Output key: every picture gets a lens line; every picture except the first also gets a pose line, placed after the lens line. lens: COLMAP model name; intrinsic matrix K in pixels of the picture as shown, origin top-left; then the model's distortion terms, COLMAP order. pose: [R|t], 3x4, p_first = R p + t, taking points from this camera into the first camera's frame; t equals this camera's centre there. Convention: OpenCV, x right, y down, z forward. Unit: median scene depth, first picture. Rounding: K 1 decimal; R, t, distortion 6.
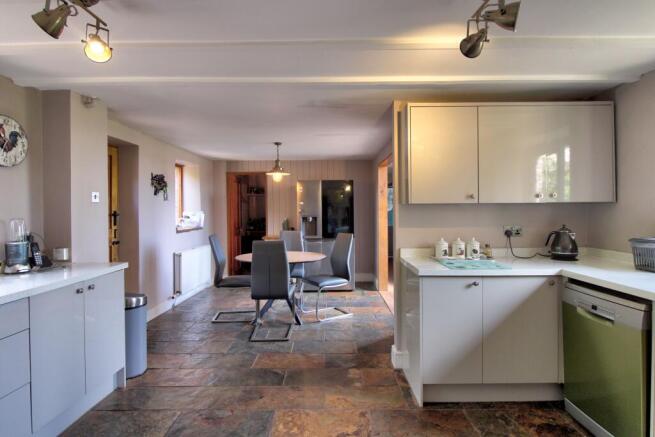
lens RADIAL K [[354.9, 0, 330.0], [0, 354.9, 215.5], [0, 0, 1]] dist [0.000054, -0.005363]
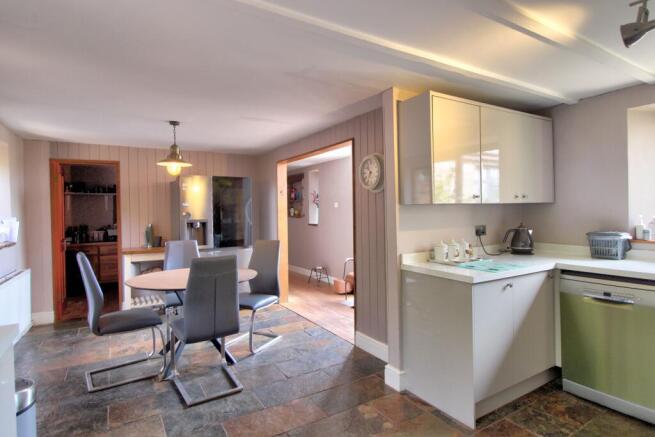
lens RADIAL K [[354.9, 0, 325.7], [0, 354.9, 214.0], [0, 0, 1]] dist [0.000054, -0.005363]
pose [[0.853011, -0.013172, 0.521726, -0.436804], [0.019108, 0.999799, -0.006000, -0.006512], [-0.521542, 0.015087, 0.853092, 0.349904]]
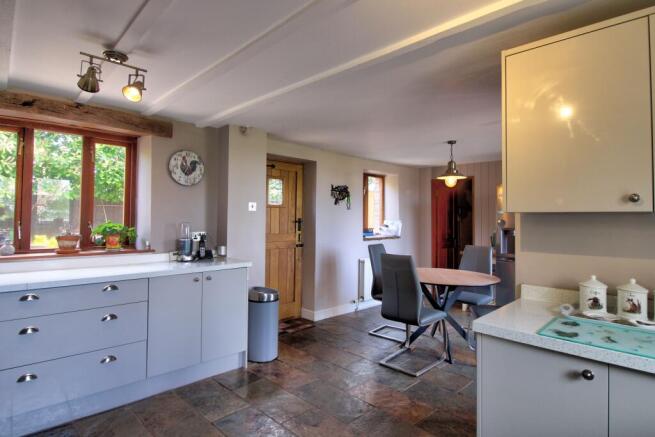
lens RADIAL K [[354.9, 0, 330.7], [0, 354.9, 213.6], [0, 0, 1]] dist [0.000054, -0.005363]
pose [[0.706645, 0.004257, -0.707555, 0.414296], [-0.026963, 0.999418, -0.020916, -0.008937], [0.707054, 0.033858, 0.706349, 0.325039]]
